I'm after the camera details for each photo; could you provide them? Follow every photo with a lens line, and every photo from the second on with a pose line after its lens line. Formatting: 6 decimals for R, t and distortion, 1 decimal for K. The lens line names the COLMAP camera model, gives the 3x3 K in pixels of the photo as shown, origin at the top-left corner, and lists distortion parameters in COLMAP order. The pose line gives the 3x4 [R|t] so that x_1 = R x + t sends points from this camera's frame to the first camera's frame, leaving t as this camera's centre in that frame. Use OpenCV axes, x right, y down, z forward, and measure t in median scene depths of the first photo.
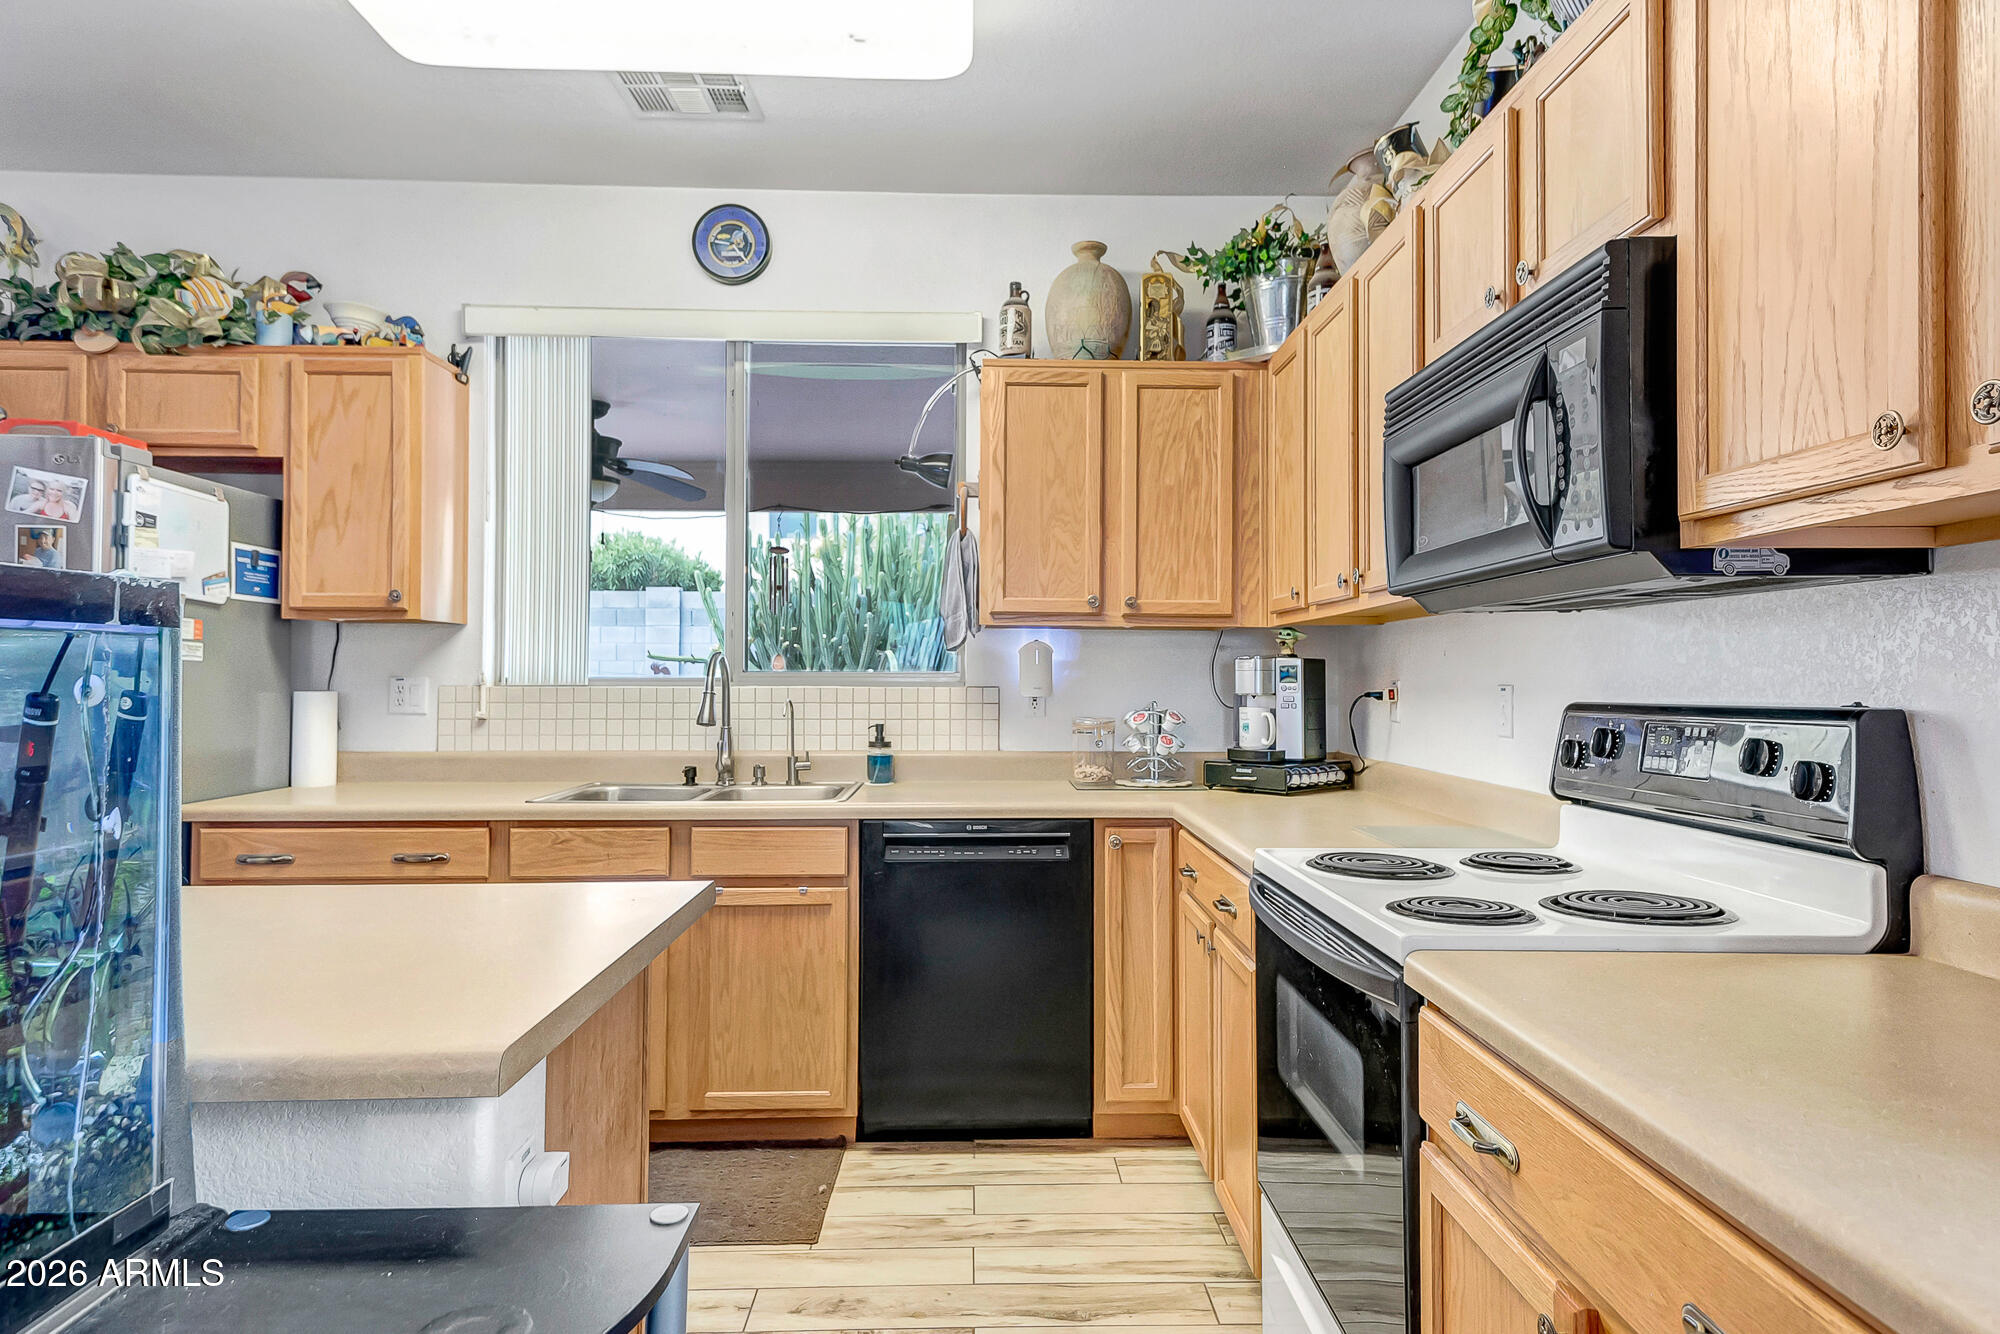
lens RADIAL K [[1170.3, 0, 1013.7], [0, 1170.3, 657.9], [0, 0, 1]] dist [0.025610, -0.014052]
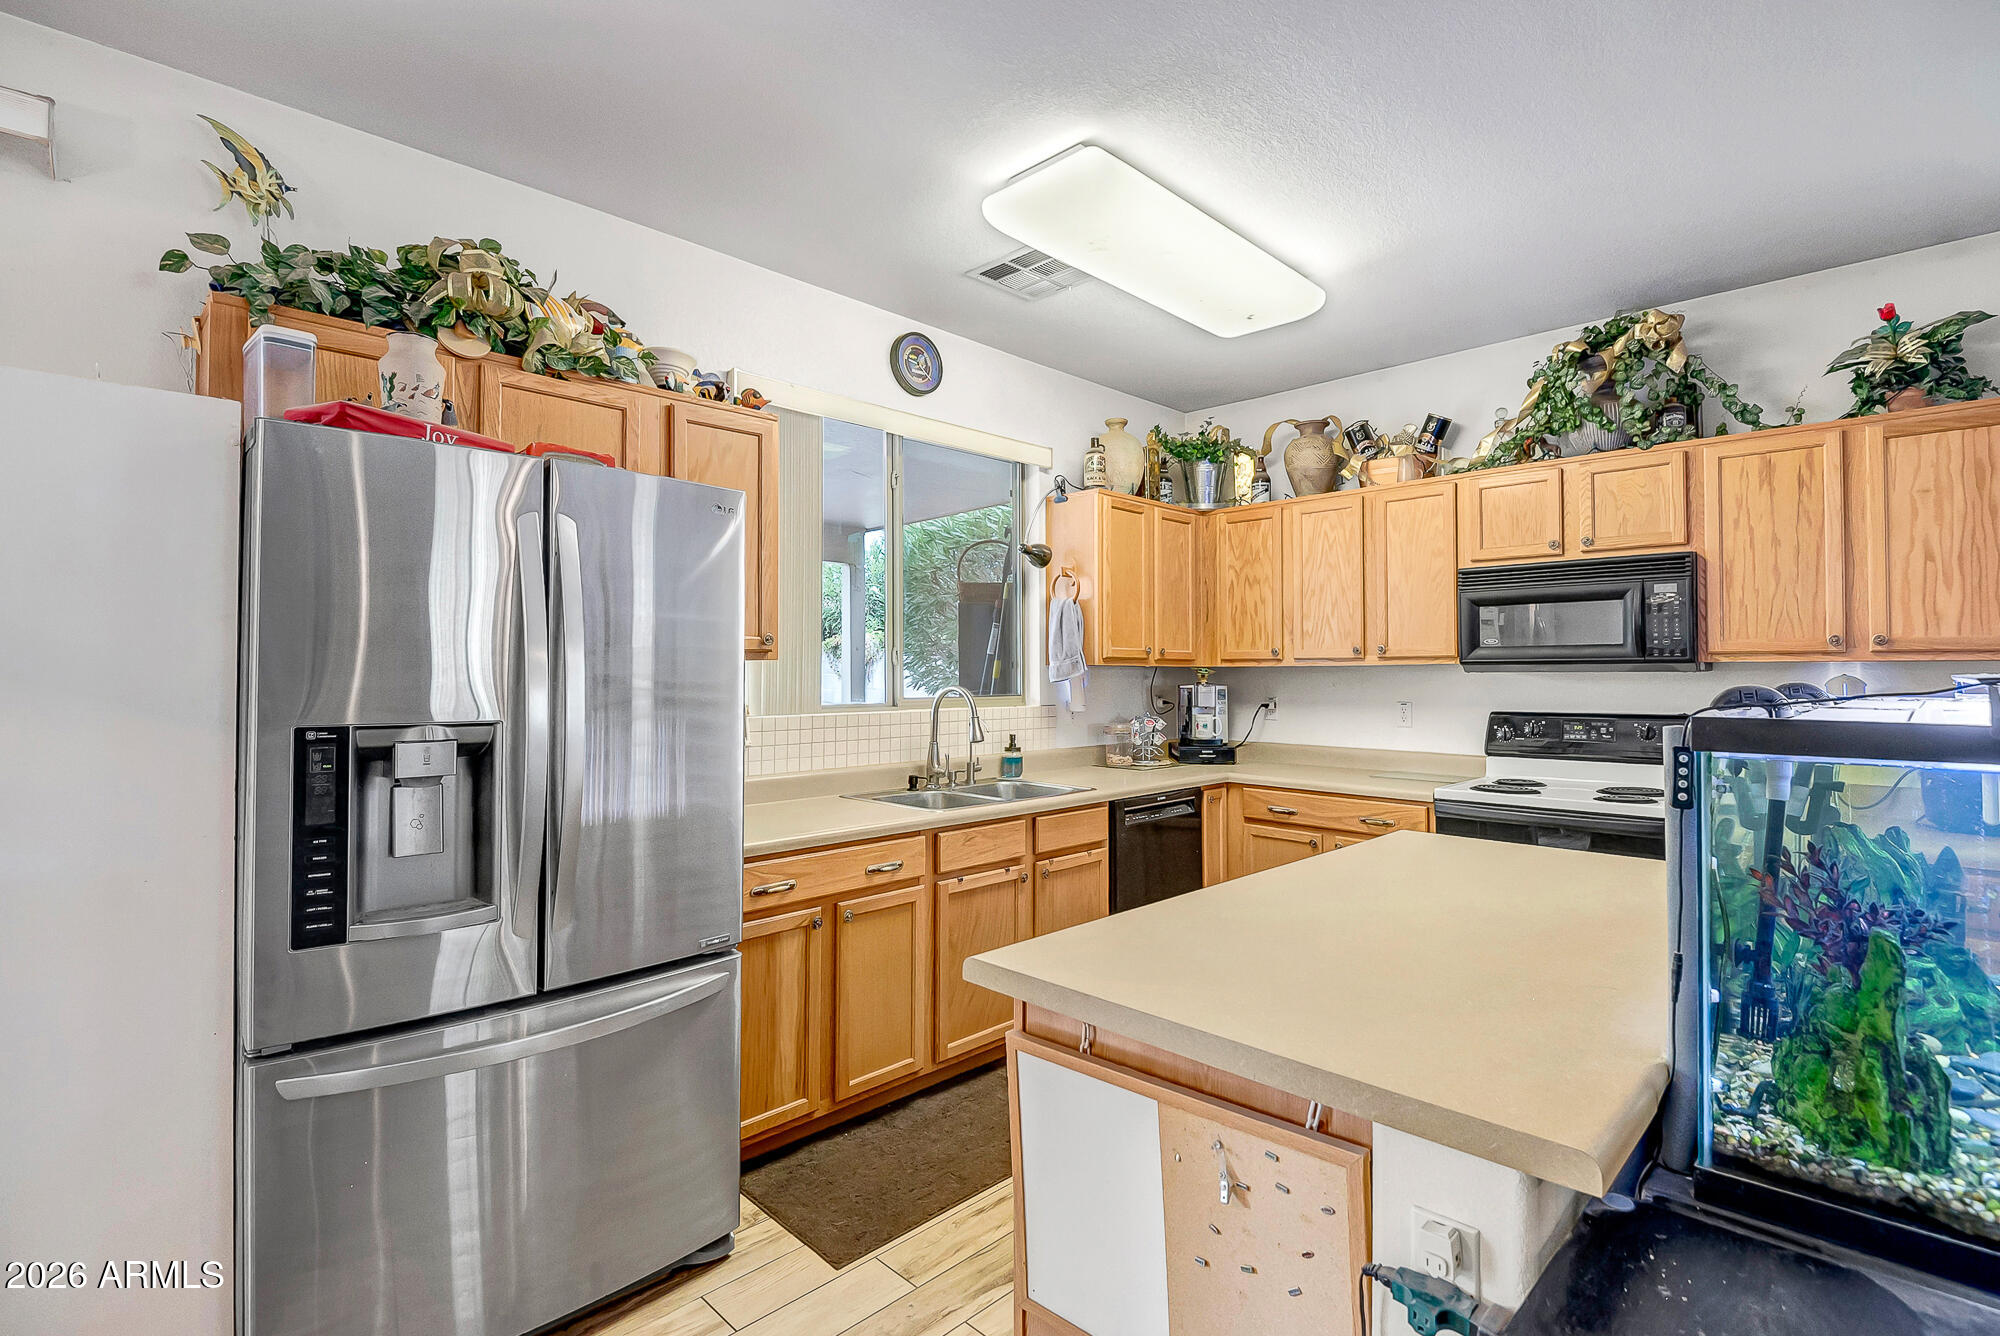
lens RADIAL K [[933.8, 0, 1005.0], [0, 933.8, 657.0], [0, 0, 1]] dist [0.015155, -0.014162]
pose [[0.728494, 0.008263, 0.685002, -0.952912], [-0.010520, 0.999944, -0.000873, -0.037564], [-0.684971, -0.006570, 0.728540, 0.212166]]
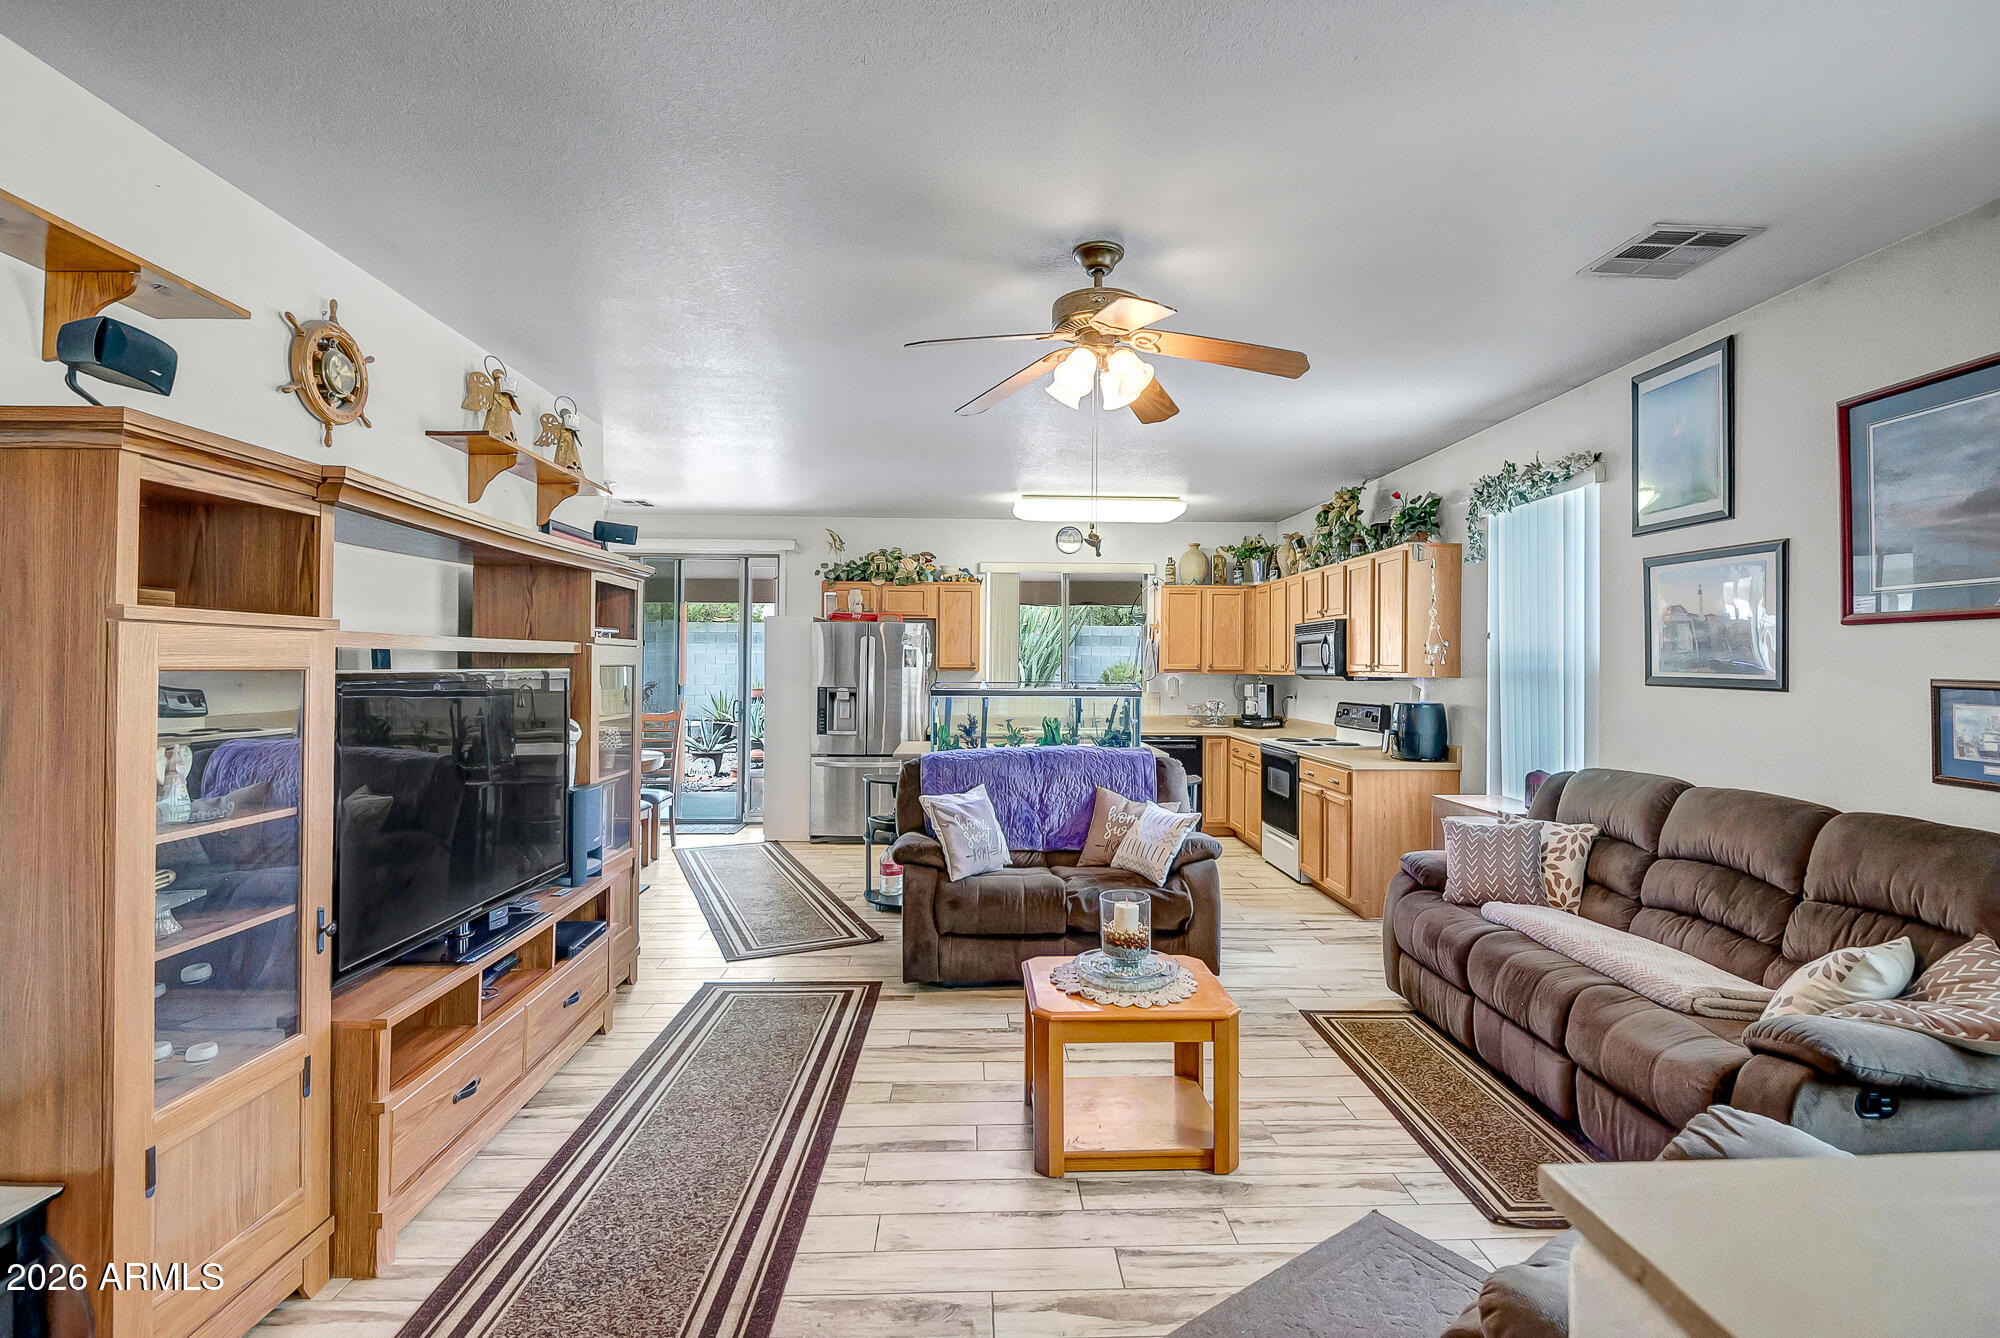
lens RADIAL K [[933.8, 0, 1016.8], [0, 933.8, 657.8], [0, 0, 1]] dist [0.015155, -0.014162]
pose [[0.999751, 0.004675, 0.021824, -0.463236], [-0.004904, 0.999933, 0.010445, -0.093305], [-0.021774, -0.010549, 0.999707, -1.436501]]
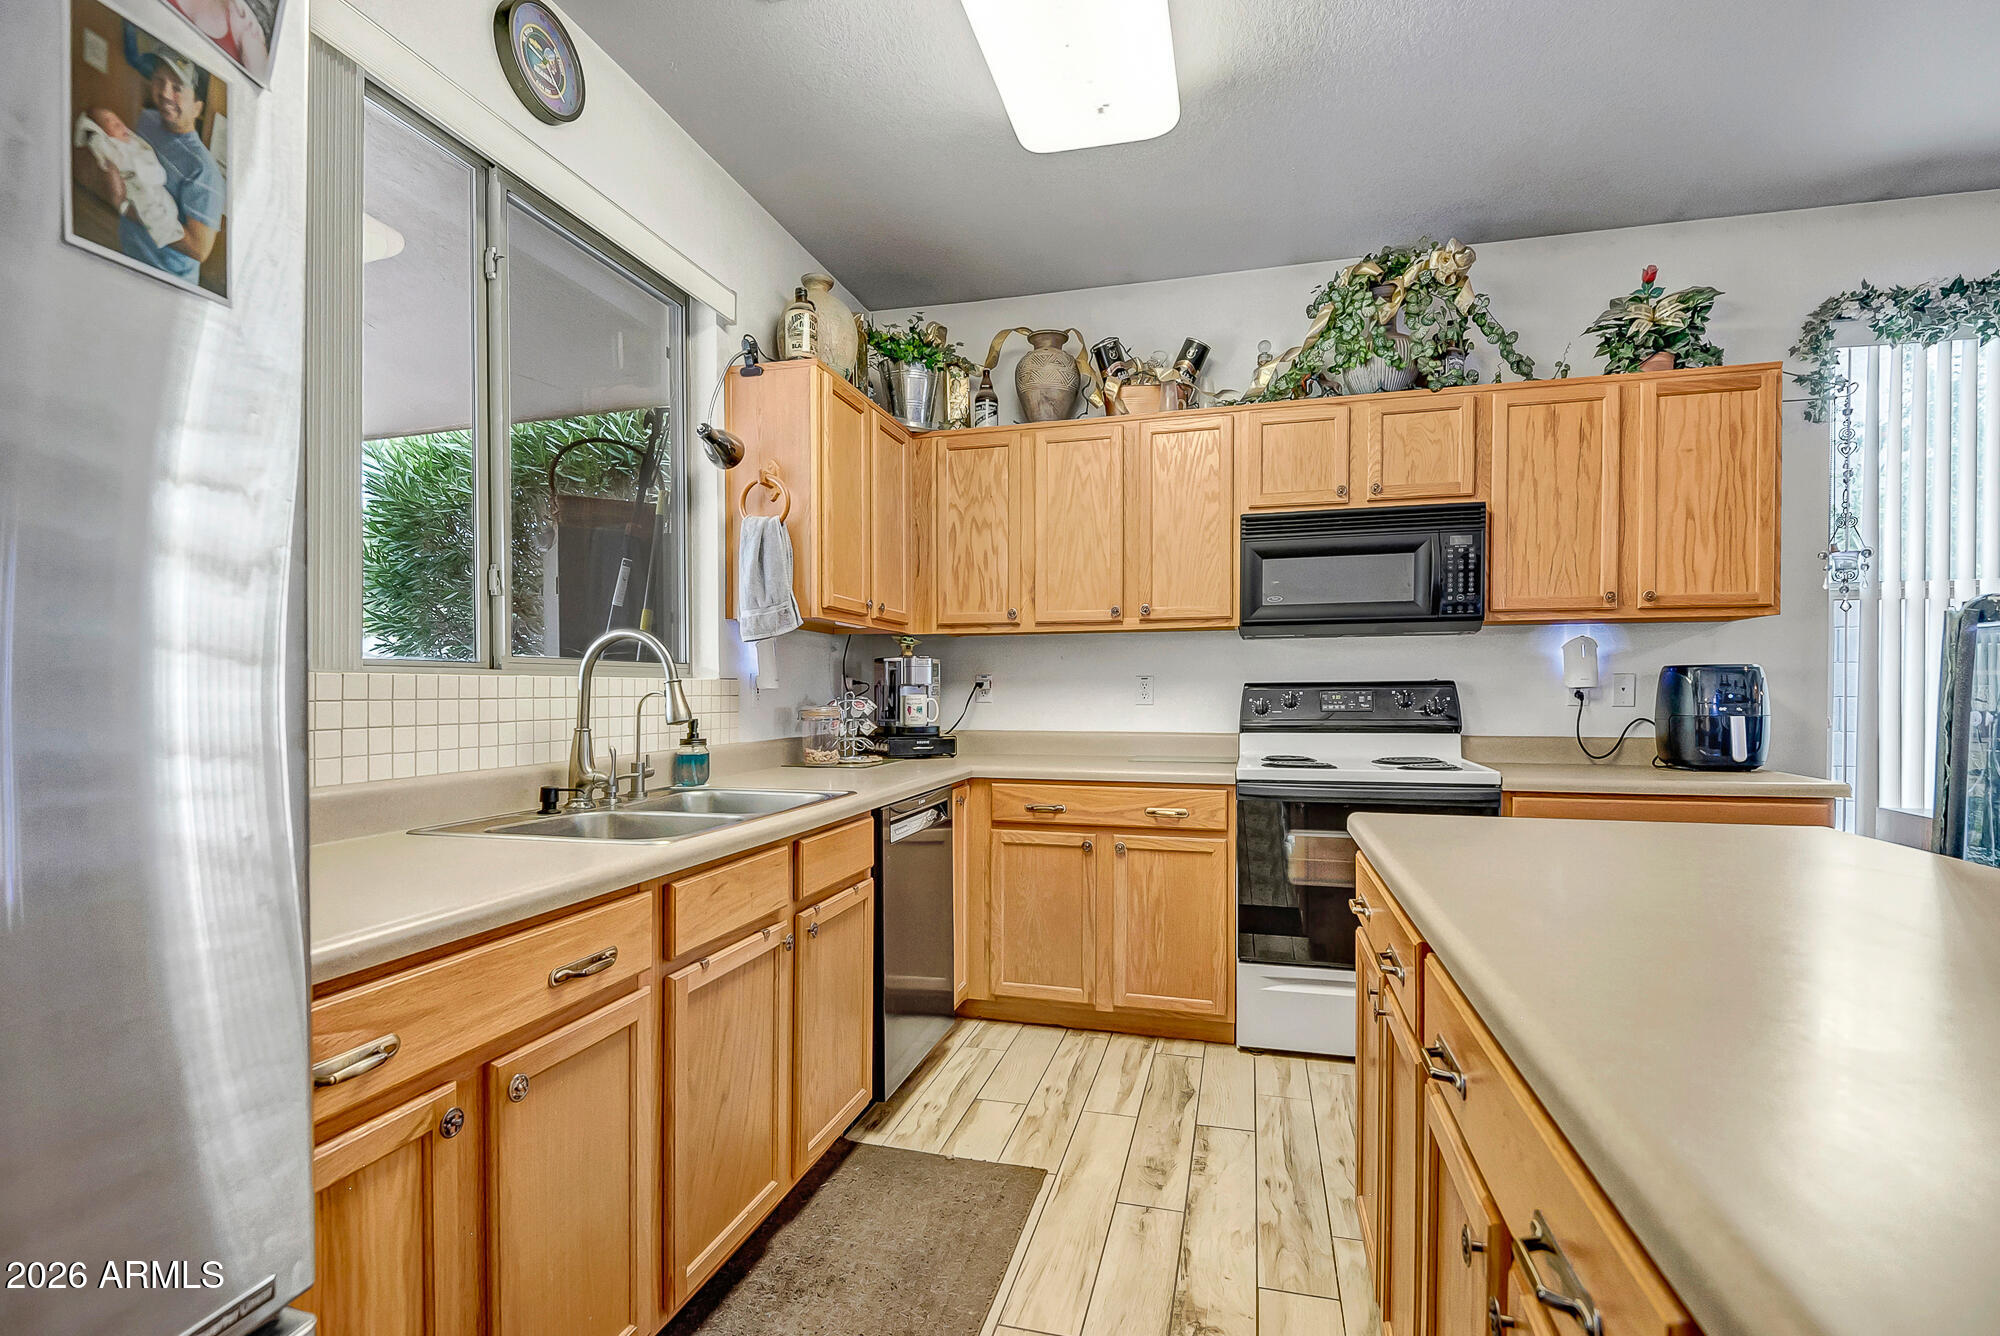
lens RADIAL K [[933.8, 0, 1003.4], [0, 933.8, 703.5], [0, 0, 1]] dist [0.015155, -0.014162]
pose [[0.288445, -0.017818, 0.957331, -0.788375], [-0.014622, 0.999628, 0.023011, 0.026600], [-0.957385, -0.020635, 0.288077, 0.611120]]
